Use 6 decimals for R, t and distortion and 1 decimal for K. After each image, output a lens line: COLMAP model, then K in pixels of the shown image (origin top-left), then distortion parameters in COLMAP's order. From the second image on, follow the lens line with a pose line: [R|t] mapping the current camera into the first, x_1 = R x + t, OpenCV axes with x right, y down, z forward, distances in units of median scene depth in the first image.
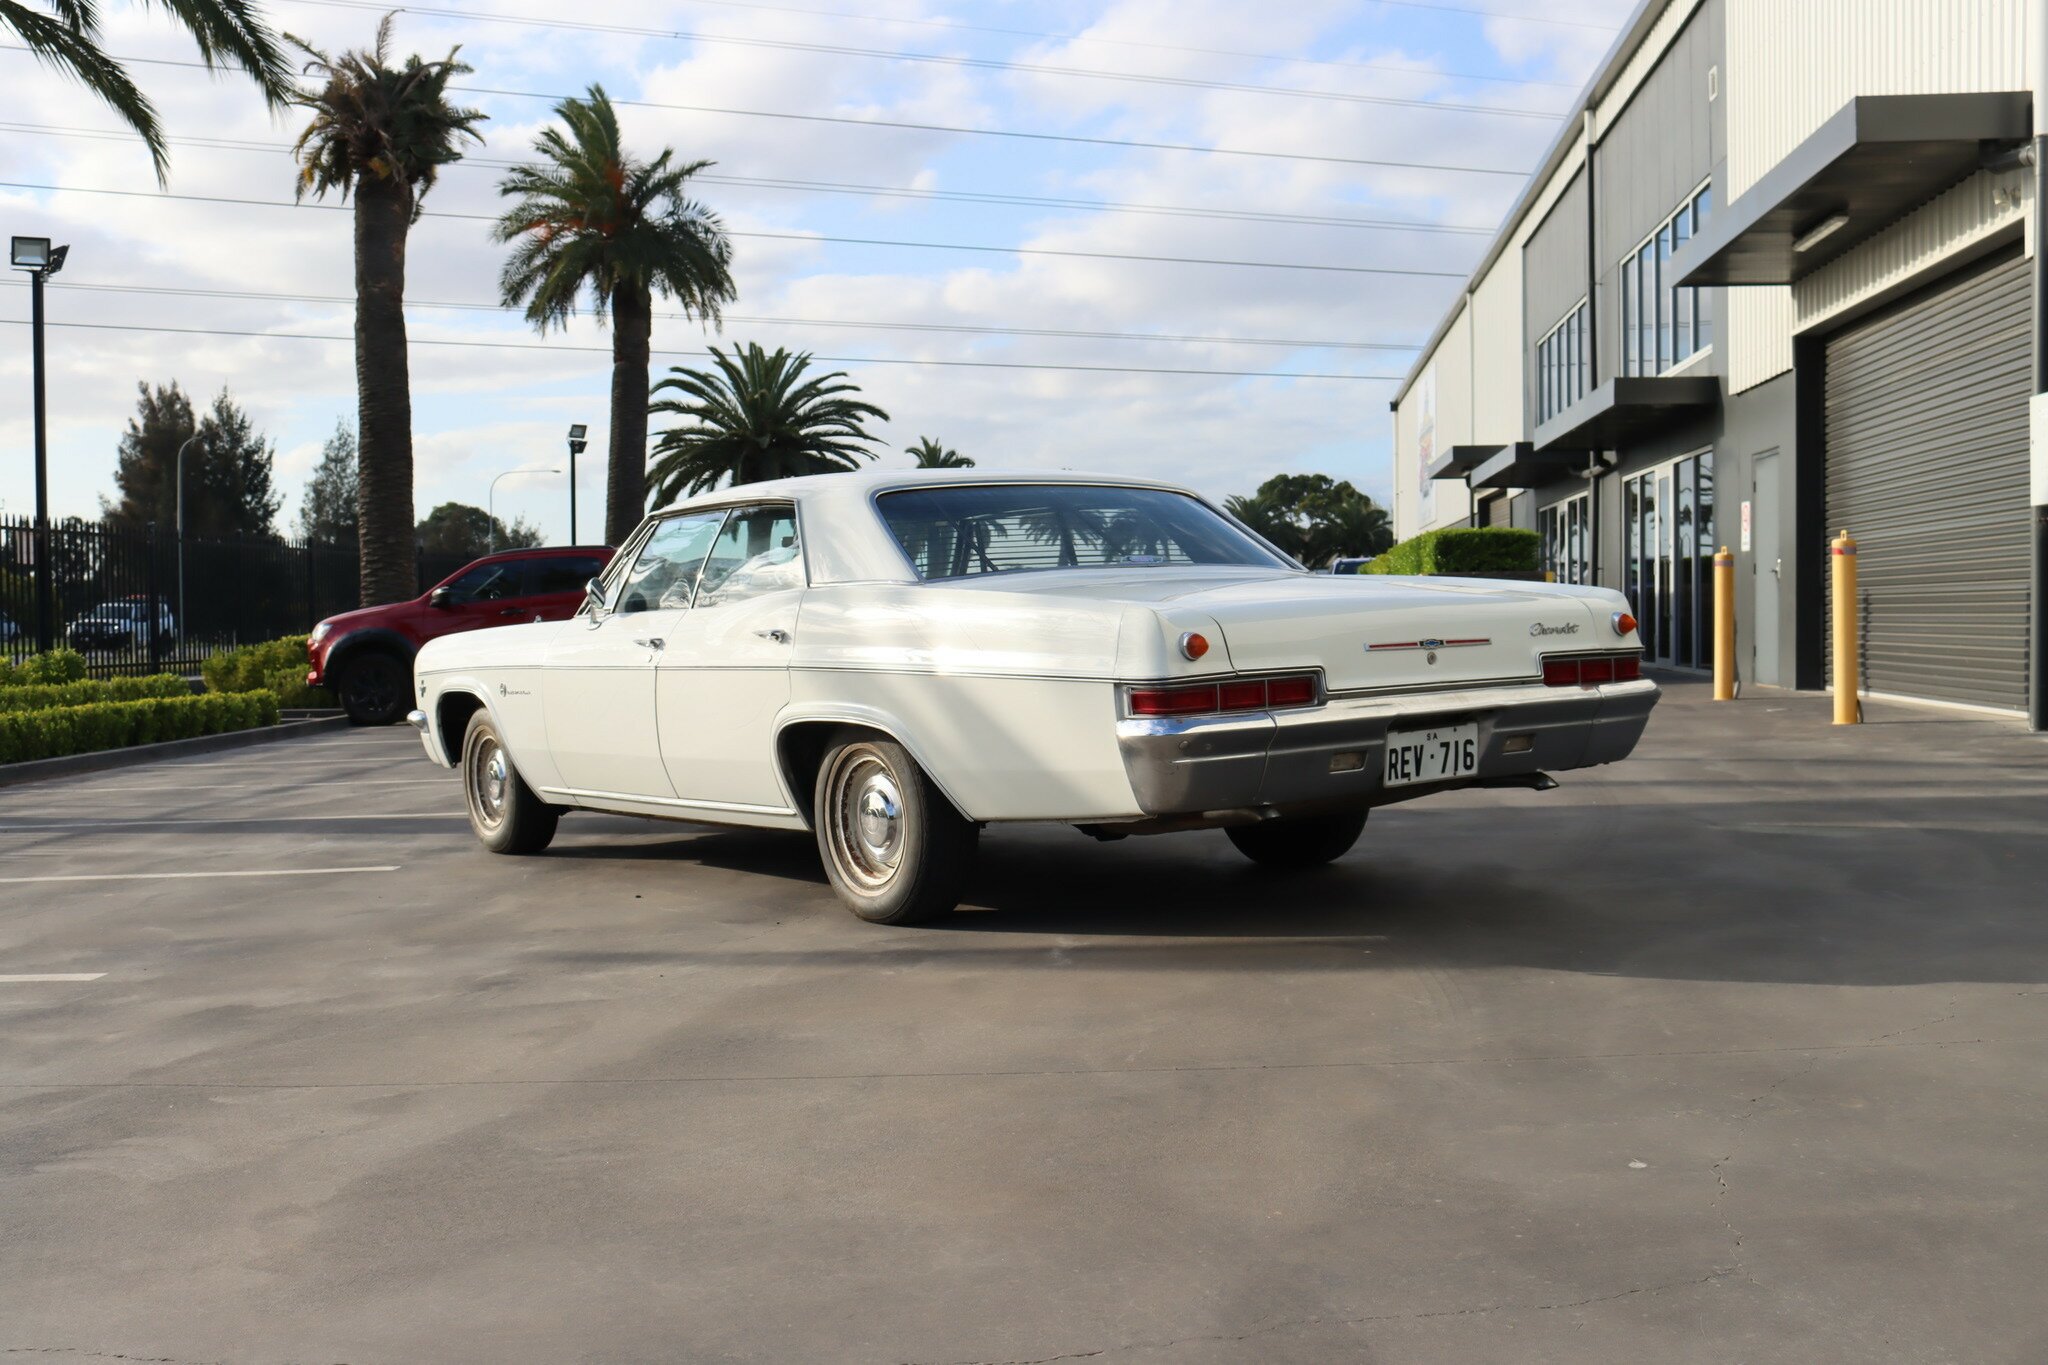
lens RADIAL K [[2113.0, 0, 1026.1], [0, 2113.0, 645.6], [0, 0, 1]] dist [-0.124400, 0.147906]
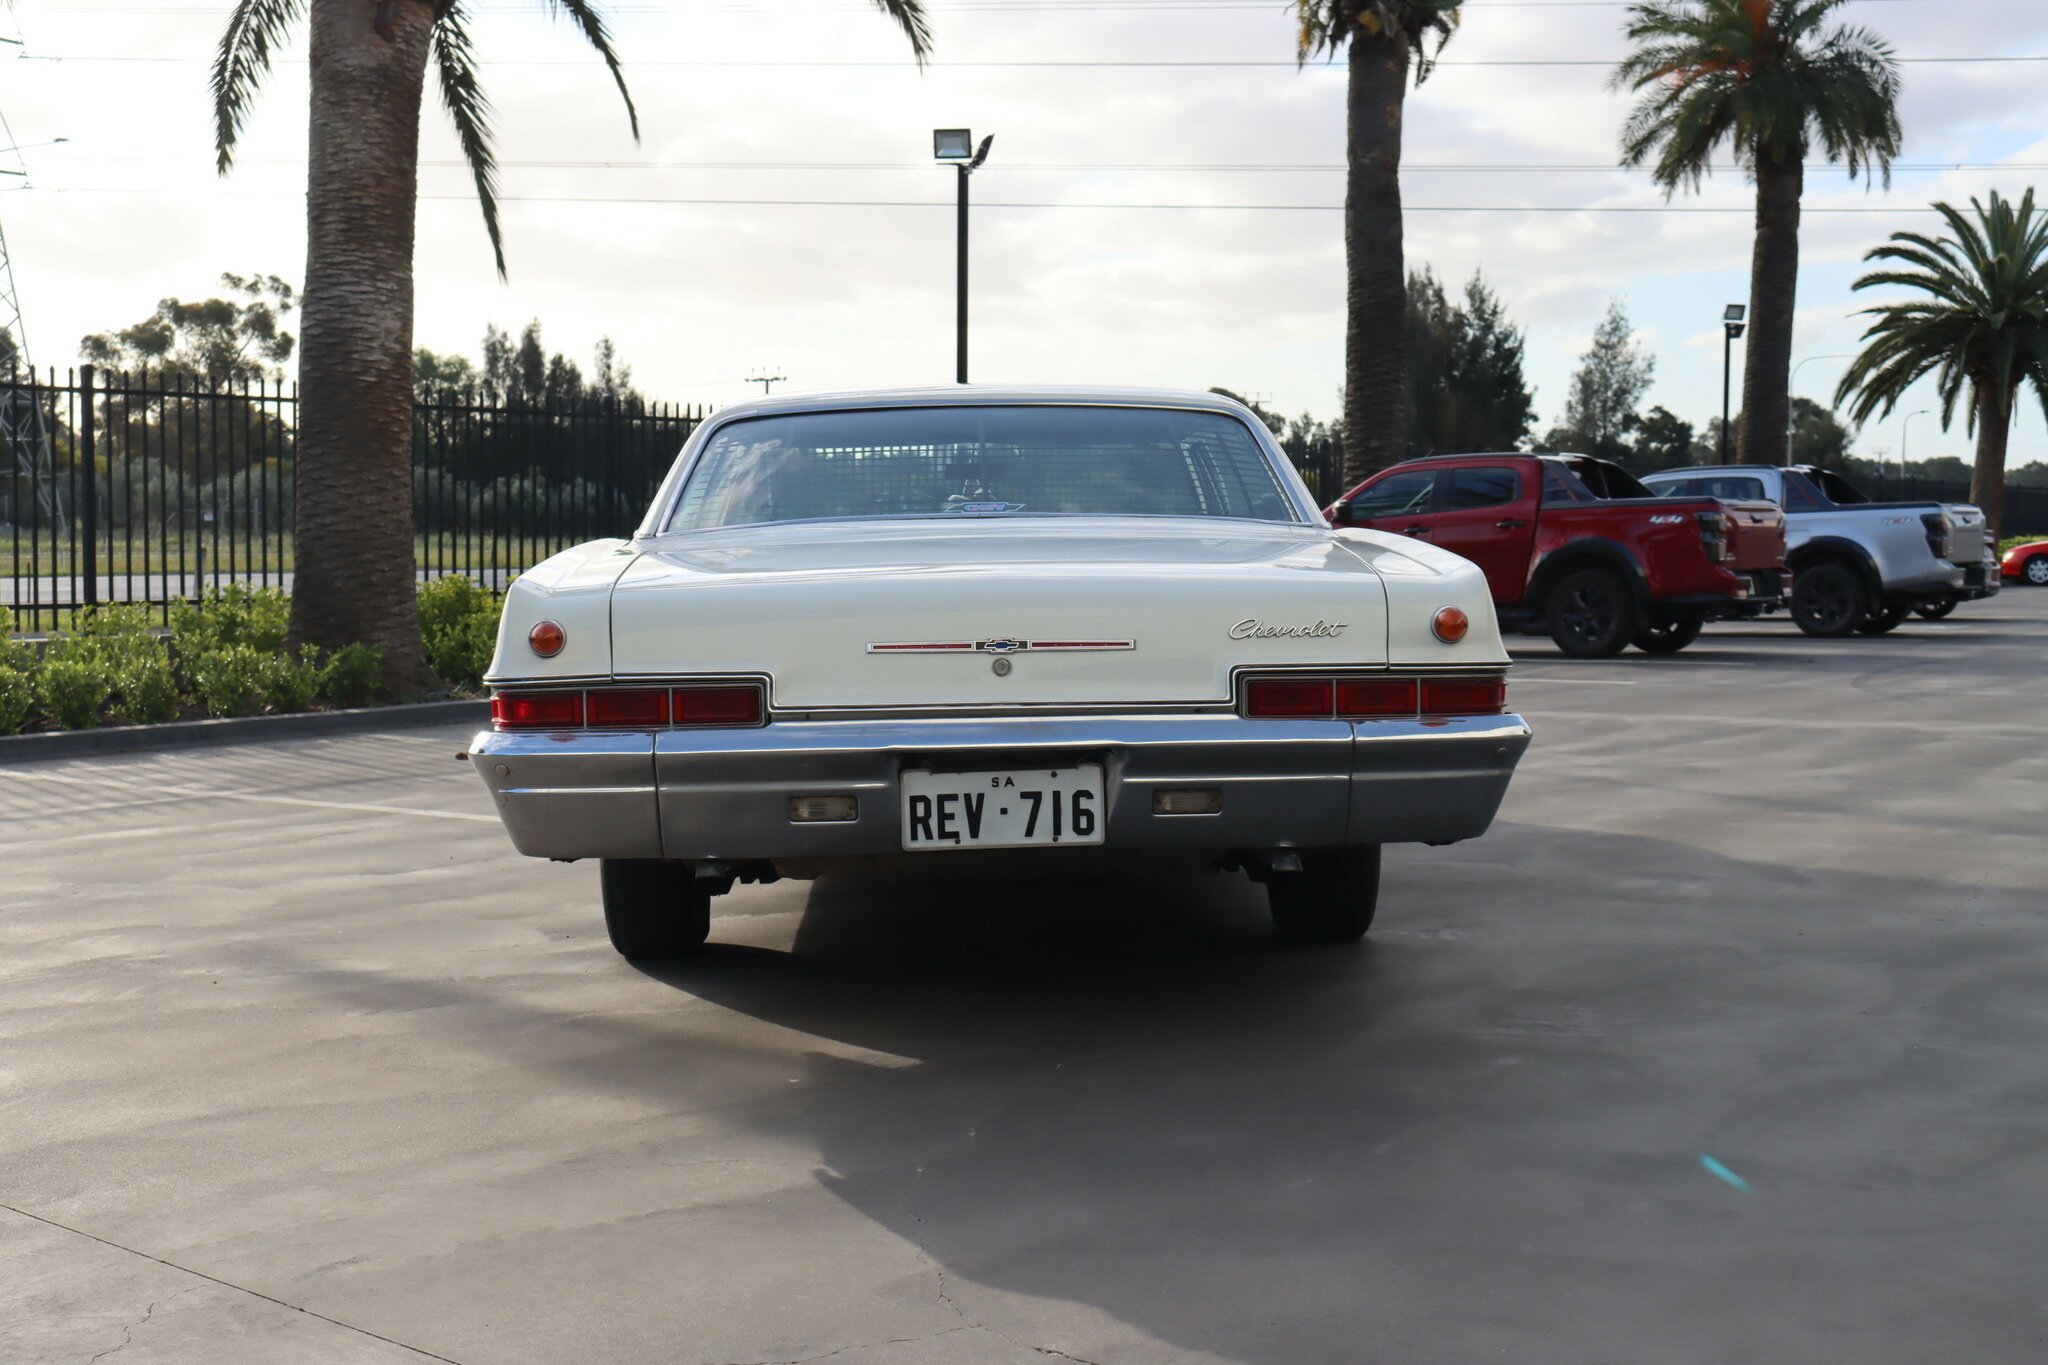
lens RADIAL K [[2365.5, 0, 1024.0], [0, 2365.5, 682.5], [0, 0, 1]] dist [-0.090671, 0.032833]
pose [[0.827765, 0.054259, -0.558446, 0.209821], [-0.023356, 0.997782, 0.062327, -0.012403], [0.560589, -0.038549, 0.827196, 0.124290]]
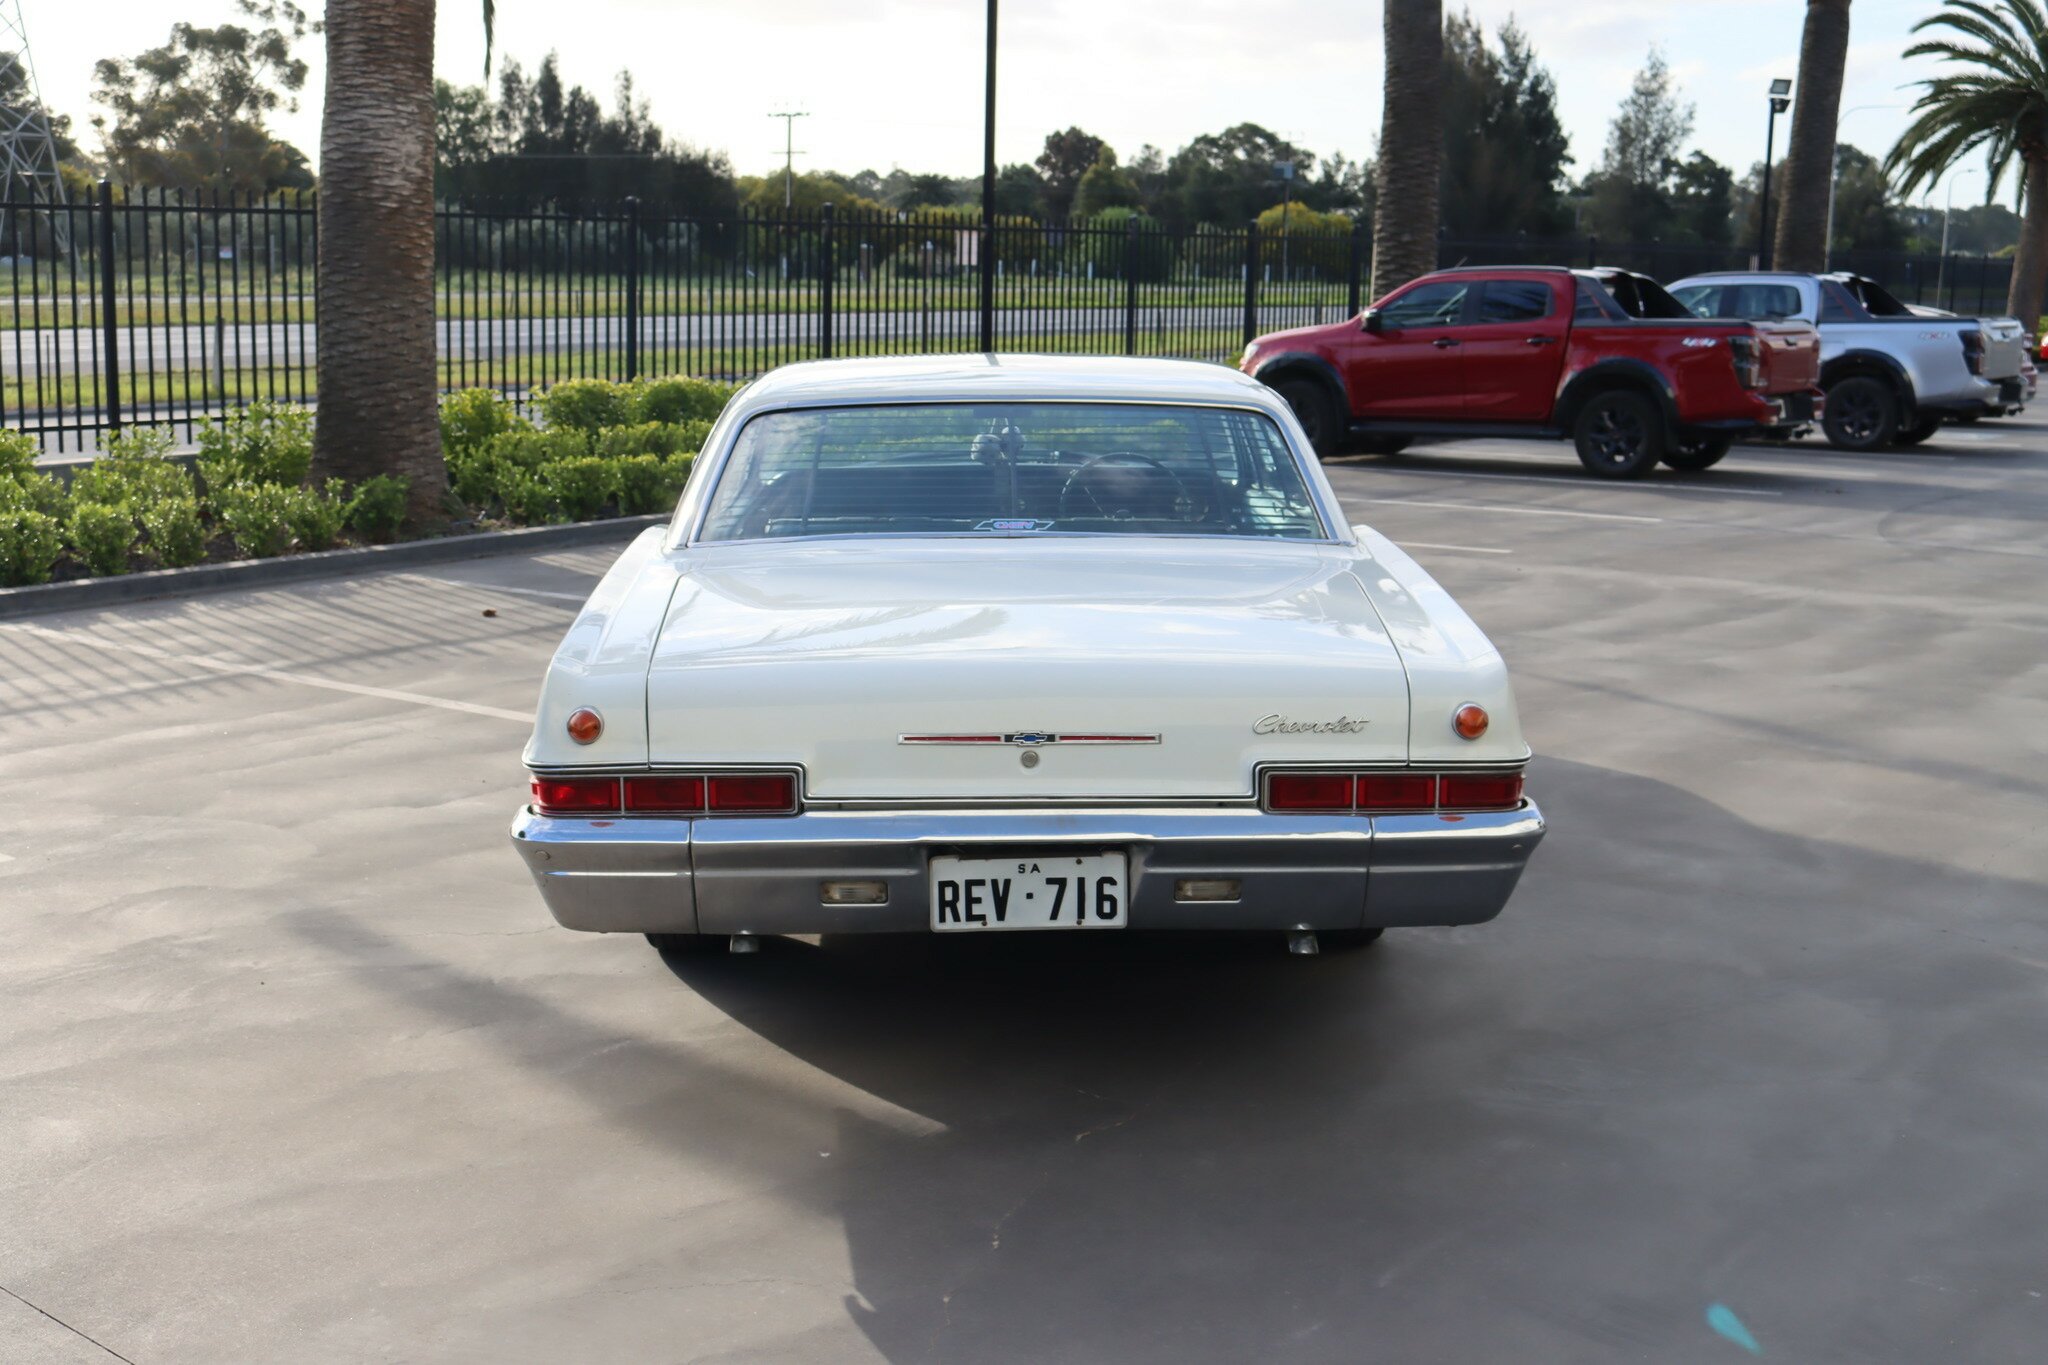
lens RADIAL K [[2373.0, 0, 1011.8], [0, 2373.0, 689.2], [0, 0, 1]] dist [-0.099288, 0.077703]
pose [[0.818850, 0.132311, -0.558551, 0.208570], [-0.037354, 0.983292, 0.178162, -0.052337], [0.572791, -0.125024, 0.810111, 0.122192]]
